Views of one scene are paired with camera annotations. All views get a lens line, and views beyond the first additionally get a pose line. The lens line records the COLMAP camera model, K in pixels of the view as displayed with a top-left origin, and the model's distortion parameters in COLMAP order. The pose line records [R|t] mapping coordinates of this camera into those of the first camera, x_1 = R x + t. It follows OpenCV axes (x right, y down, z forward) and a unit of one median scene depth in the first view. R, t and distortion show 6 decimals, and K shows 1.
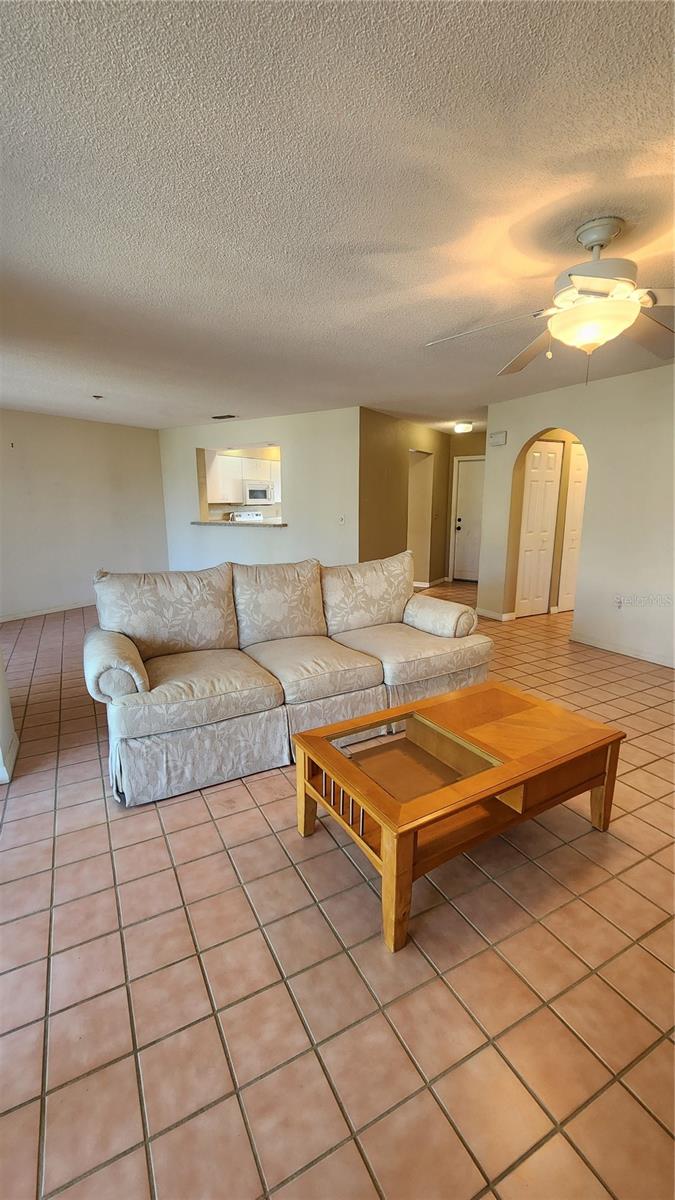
lens RADIAL K [[488.1, 0, 334.9], [0, 488.1, 602.6], [0, 0, 1]] dist [-0.001527, -0.000984]
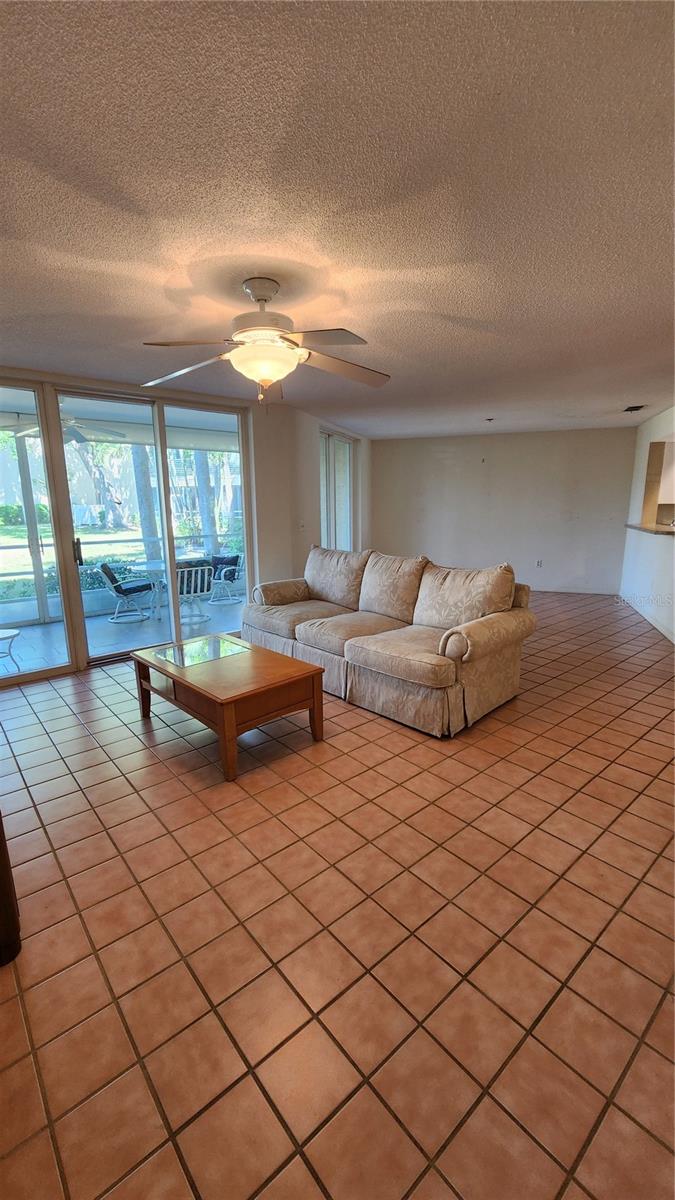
lens RADIAL K [[488.1, 0, 334.9], [0, 488.1, 602.6], [0, 0, 1]] dist [-0.001527, -0.000984]
pose [[0.221013, 0.201499, -0.954228, 0.492068], [-0.193596, 0.968017, 0.159571, -0.061882], [0.955863, 0.149467, 0.252954, 0.256293]]
